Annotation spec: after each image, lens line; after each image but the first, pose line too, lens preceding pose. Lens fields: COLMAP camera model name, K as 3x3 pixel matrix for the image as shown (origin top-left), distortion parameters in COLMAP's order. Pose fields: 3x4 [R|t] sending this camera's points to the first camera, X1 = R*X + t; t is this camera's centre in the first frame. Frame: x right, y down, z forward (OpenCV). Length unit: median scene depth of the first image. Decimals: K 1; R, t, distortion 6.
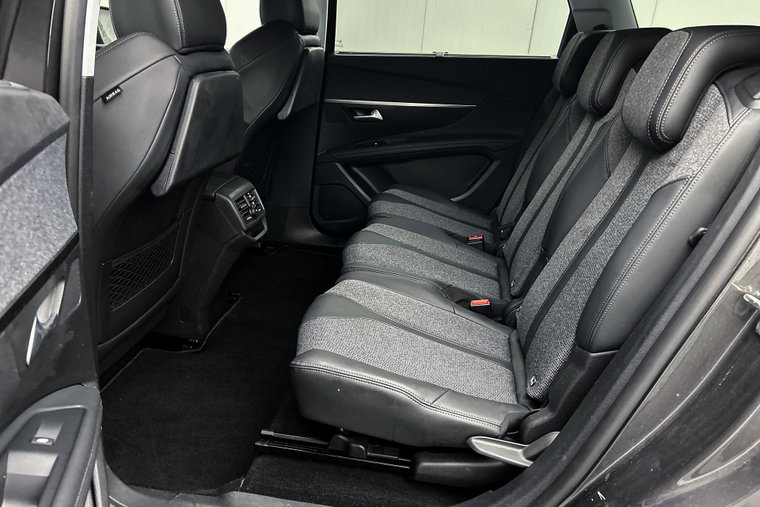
lens RADIAL K [[565.4, 0, 380.3], [0, 565.4, 261.2], [0, 0, 1]] dist [0.090544, -0.125001]
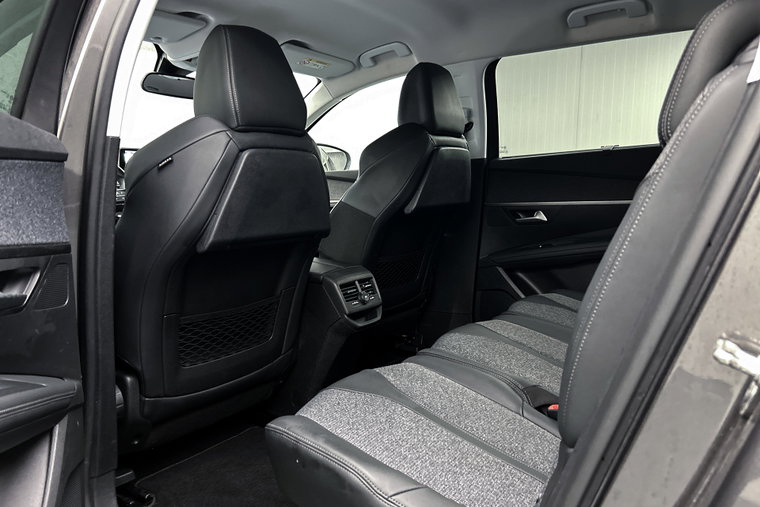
lens RADIAL K [[565.4, 0, 380.3], [0, 565.4, 261.2], [0, 0, 1]] dist [0.090544, -0.125001]
pose [[0.886423, -0.002116, -0.462872, 0.255934], [-0.111328, 0.969661, -0.217631, 0.061450], [0.449289, 0.244443, 0.859294, 0.132177]]
